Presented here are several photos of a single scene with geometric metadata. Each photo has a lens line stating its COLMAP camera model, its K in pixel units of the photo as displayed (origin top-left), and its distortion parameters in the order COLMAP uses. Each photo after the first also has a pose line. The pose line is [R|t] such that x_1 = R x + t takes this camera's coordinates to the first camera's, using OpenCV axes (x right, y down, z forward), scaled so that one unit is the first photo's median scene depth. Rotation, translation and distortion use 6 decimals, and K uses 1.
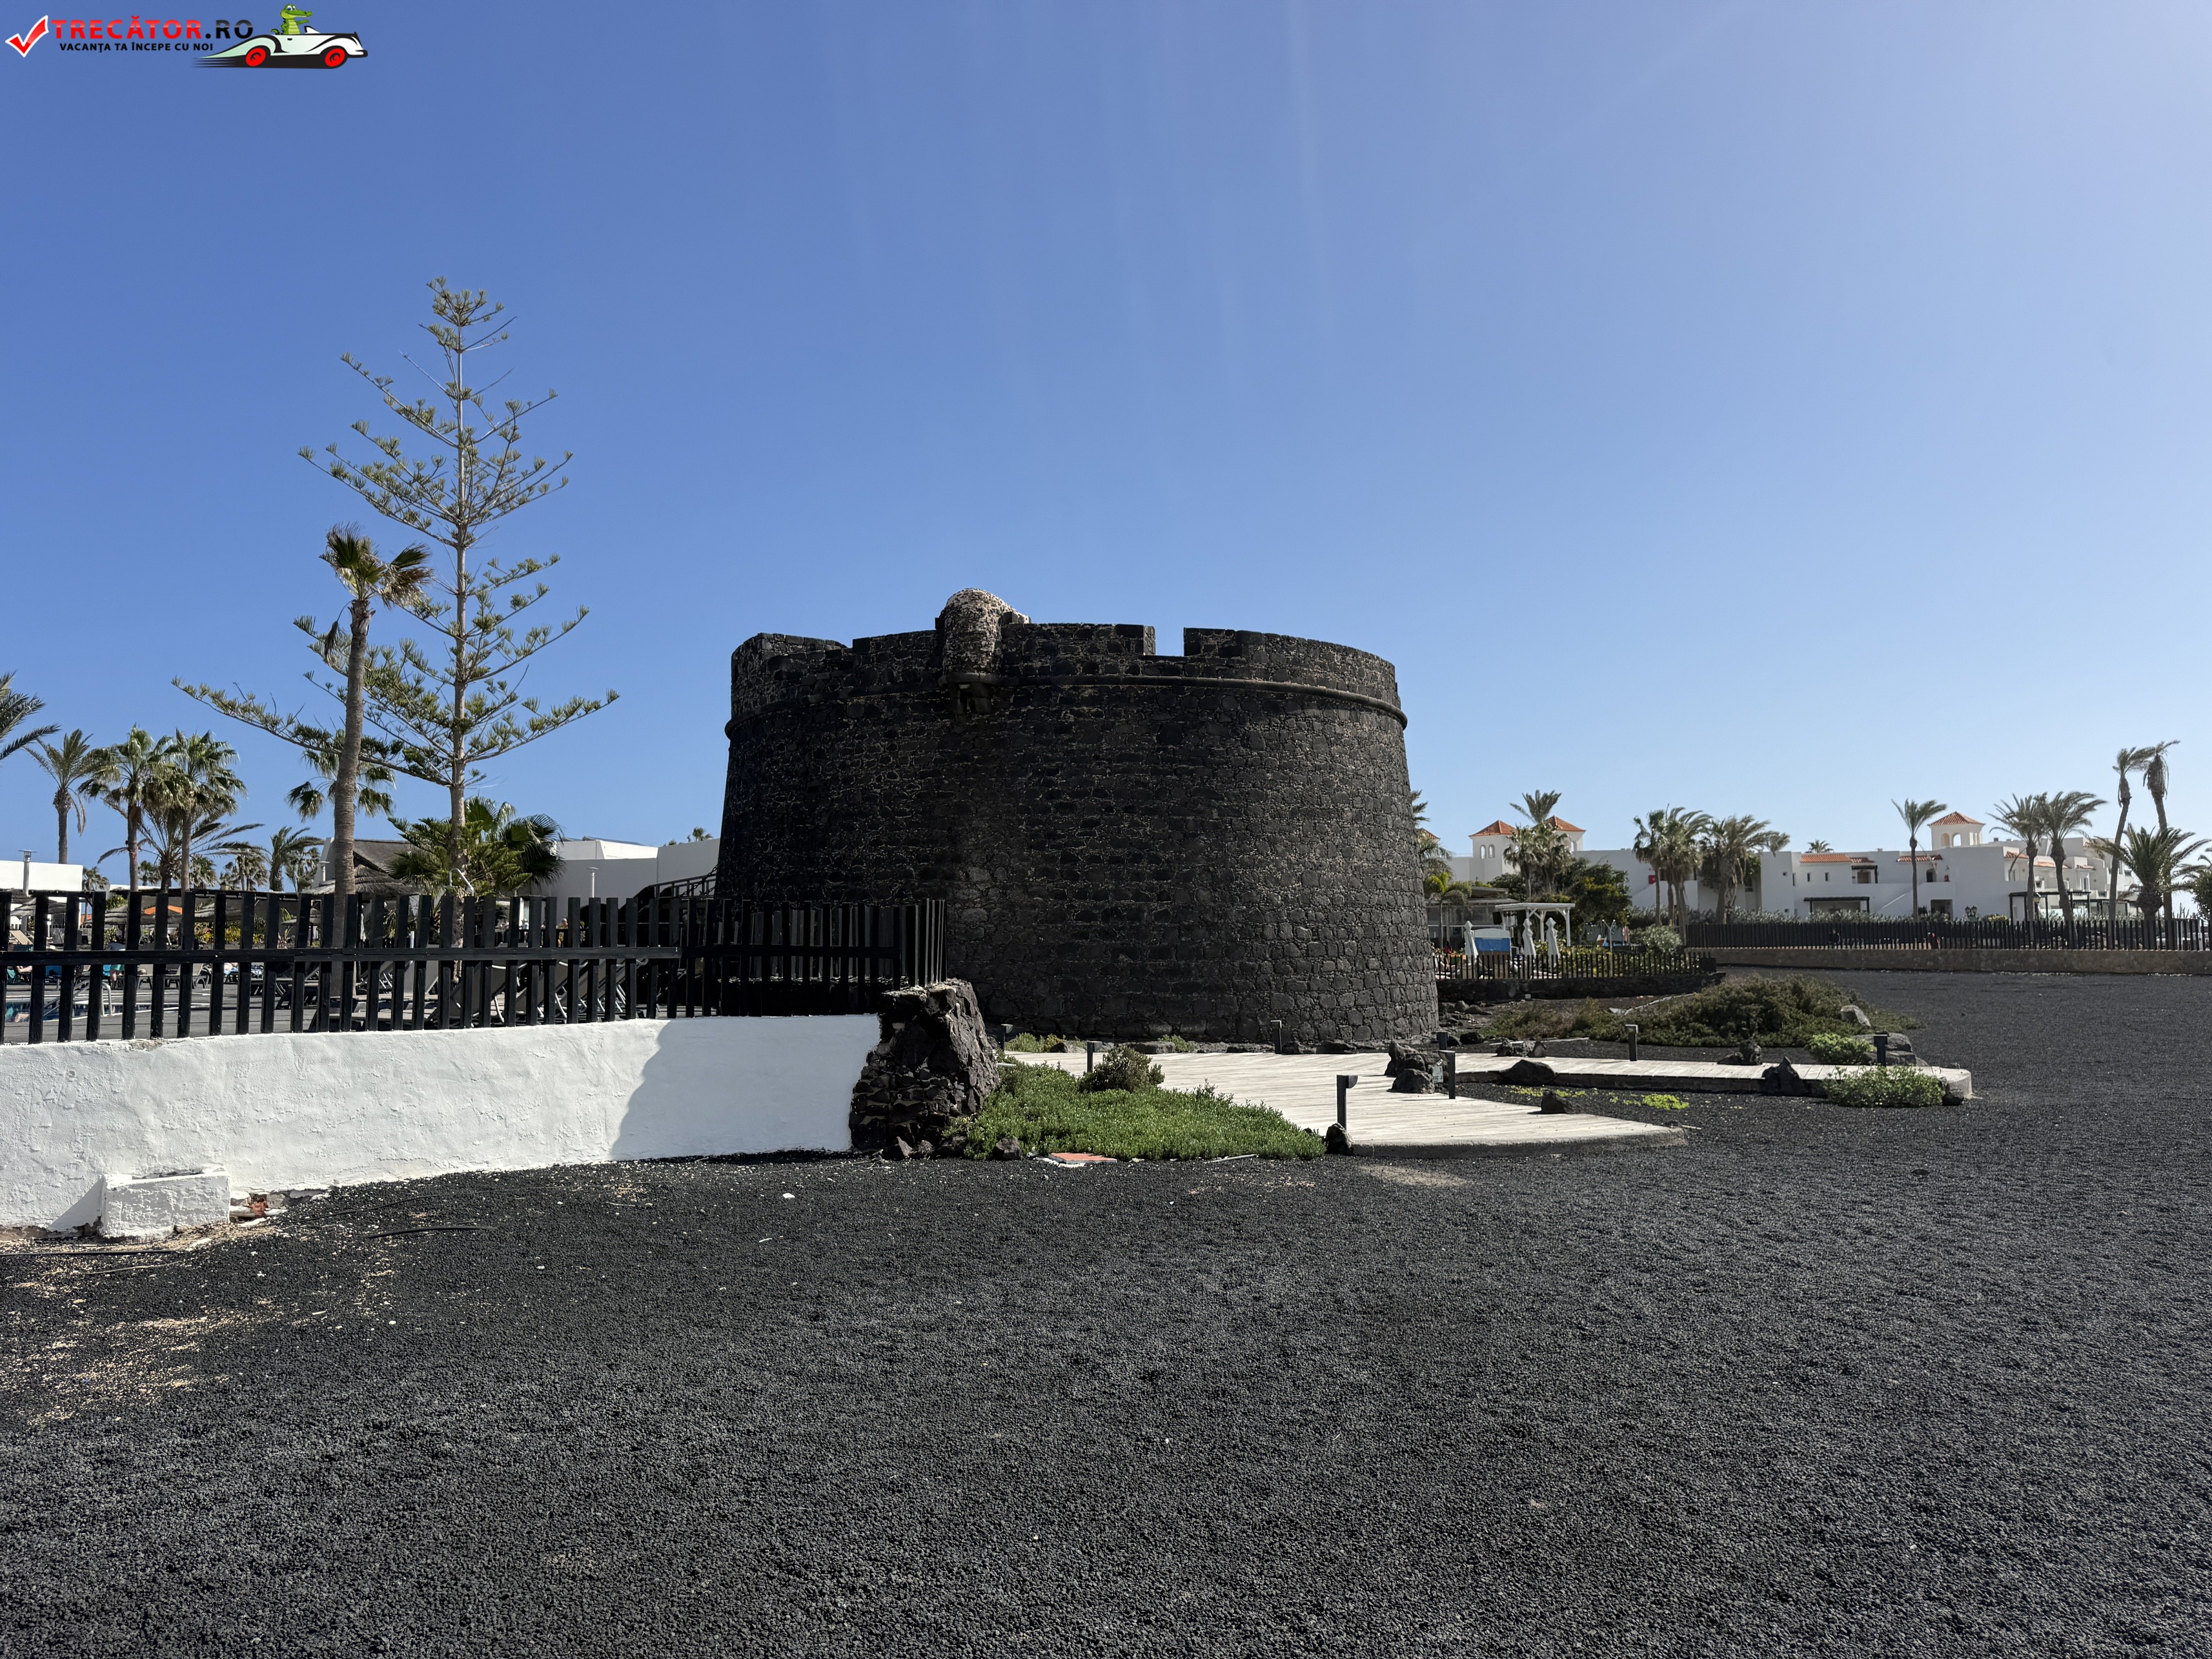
lens RADIAL K [[1634.1, 0, 1106.0], [0, 1634.1, 829.5], [0, 0, 1]] dist [-0.000619, -0.003047]
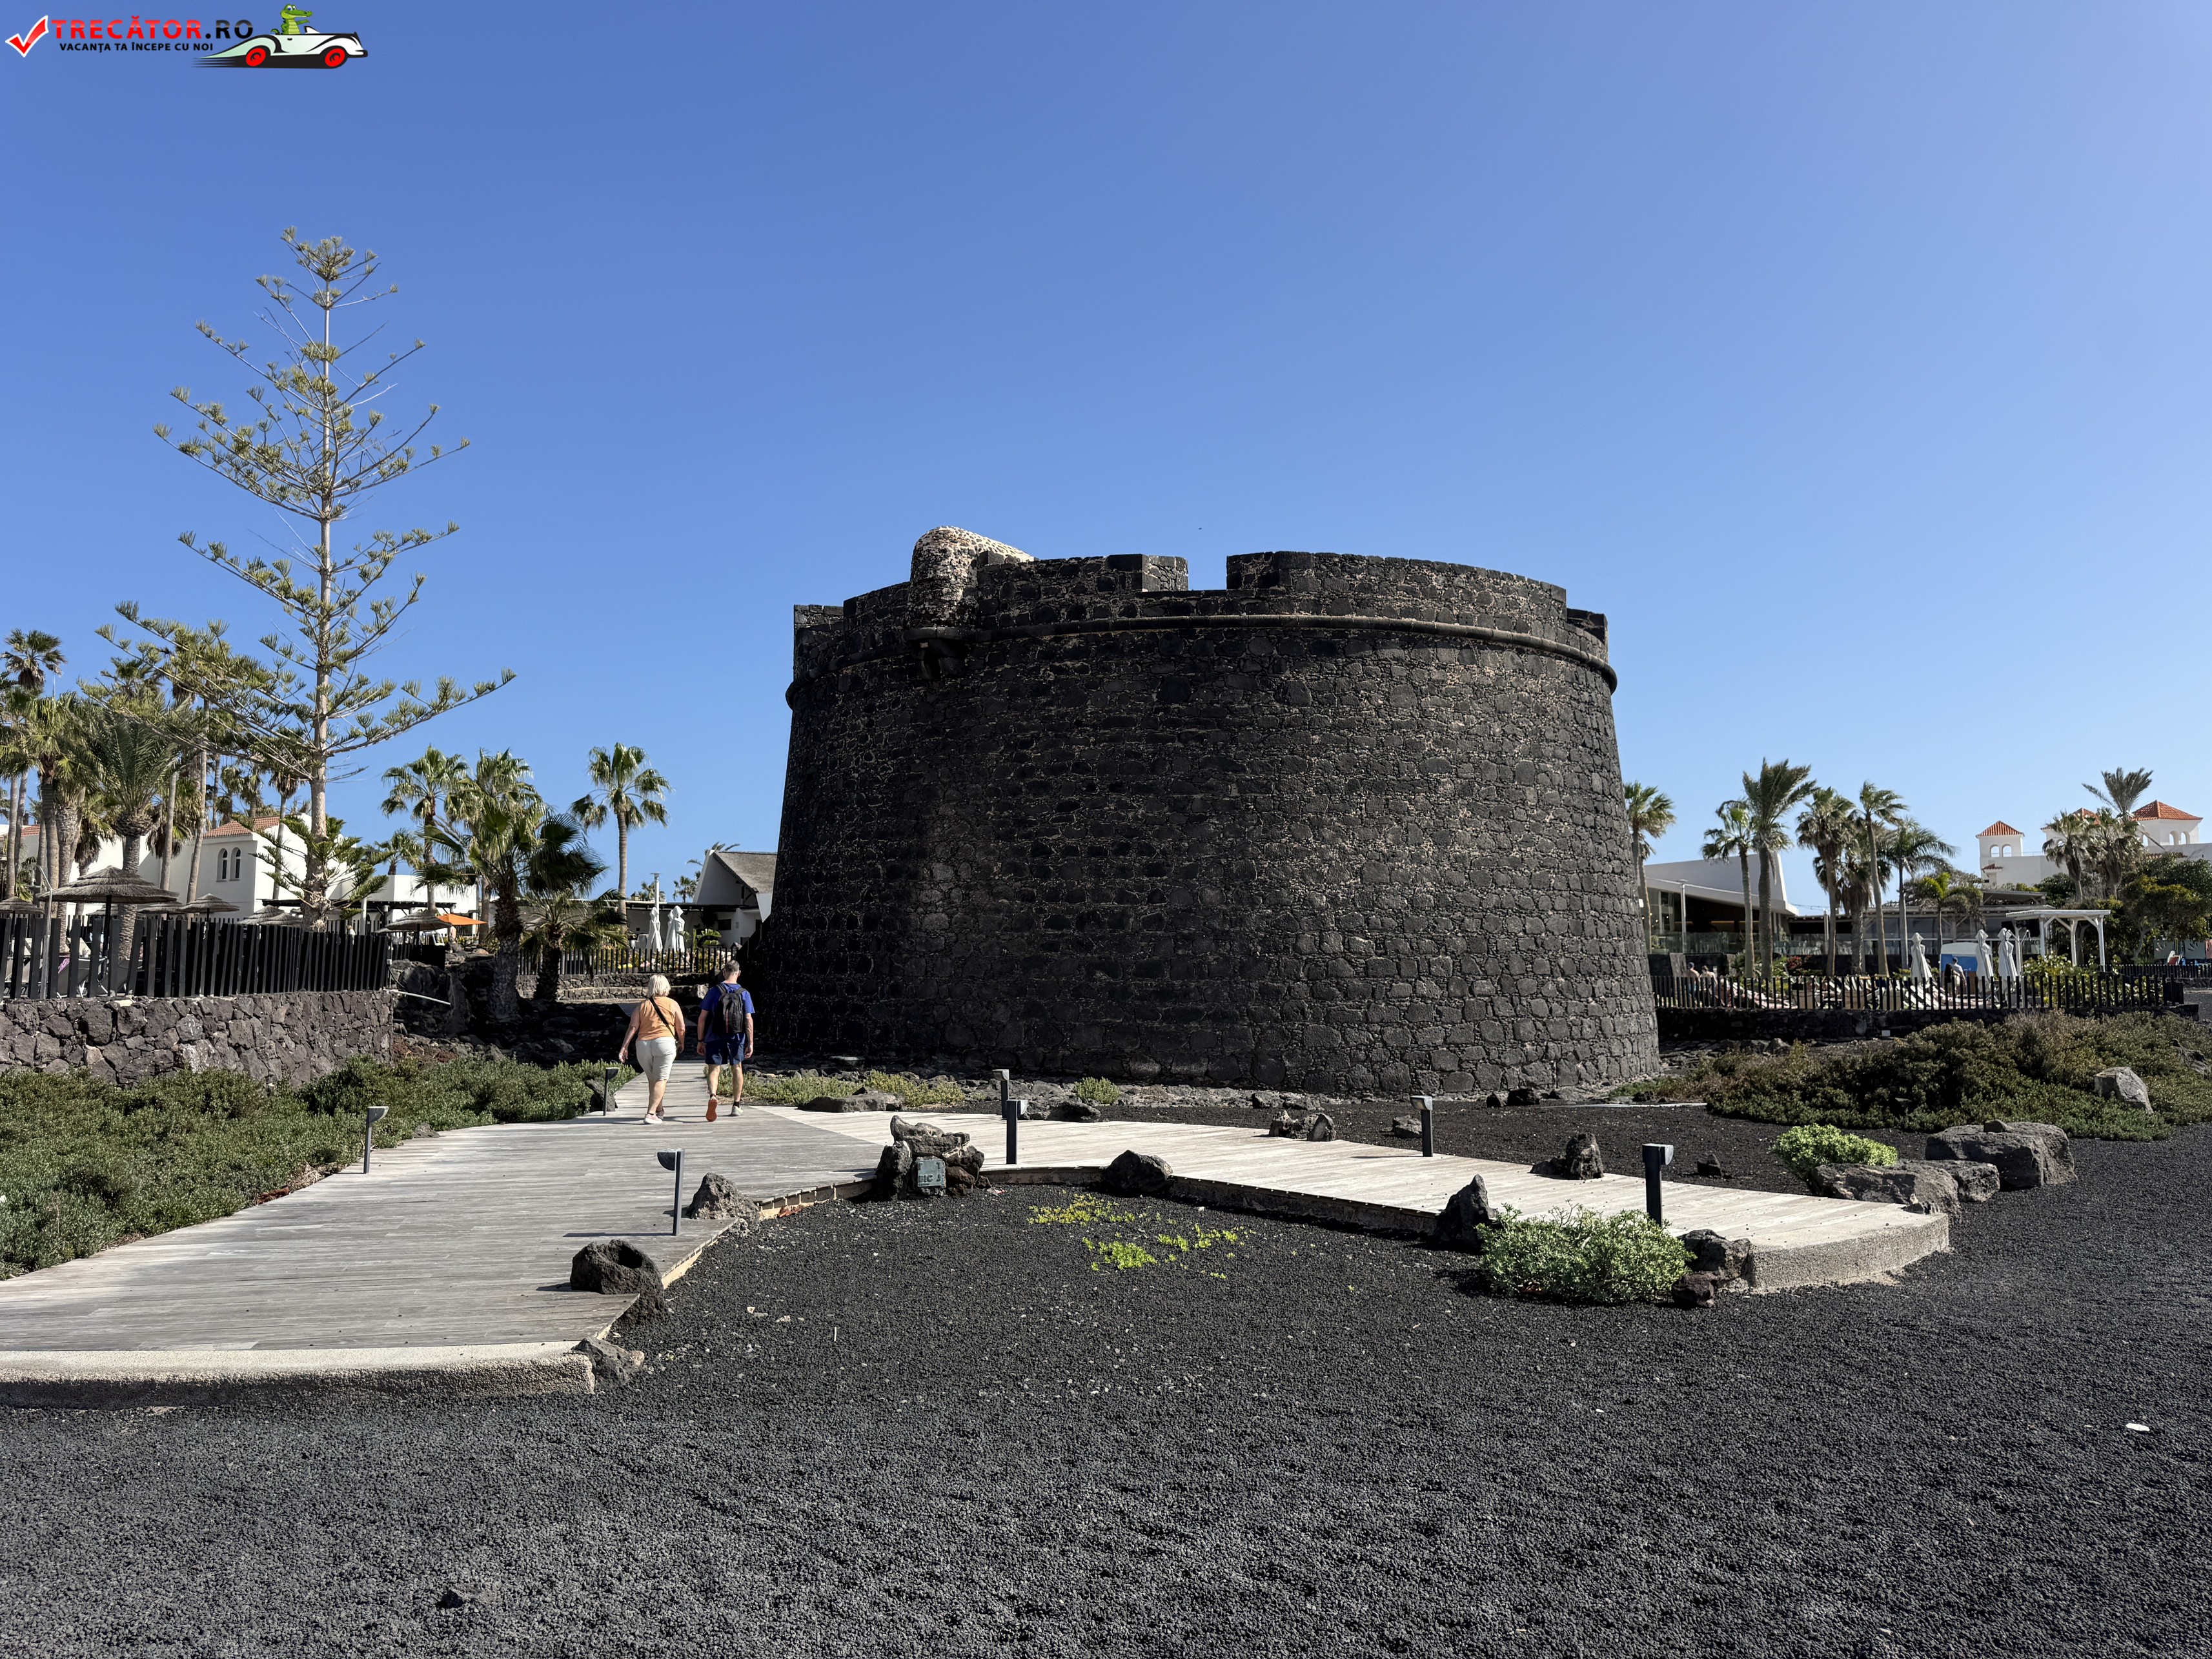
lens RADIAL K [[1634.1, 0, 1106.0], [0, 1634.1, 829.5], [0, 0, 1]] dist [-0.000619, -0.003047]
pose [[0.927219, -0.022179, -0.373863, 0.300381], [0.018990, 0.999745, -0.012213, 0.017394], [0.374039, 0.004224, 0.927403, 0.263962]]
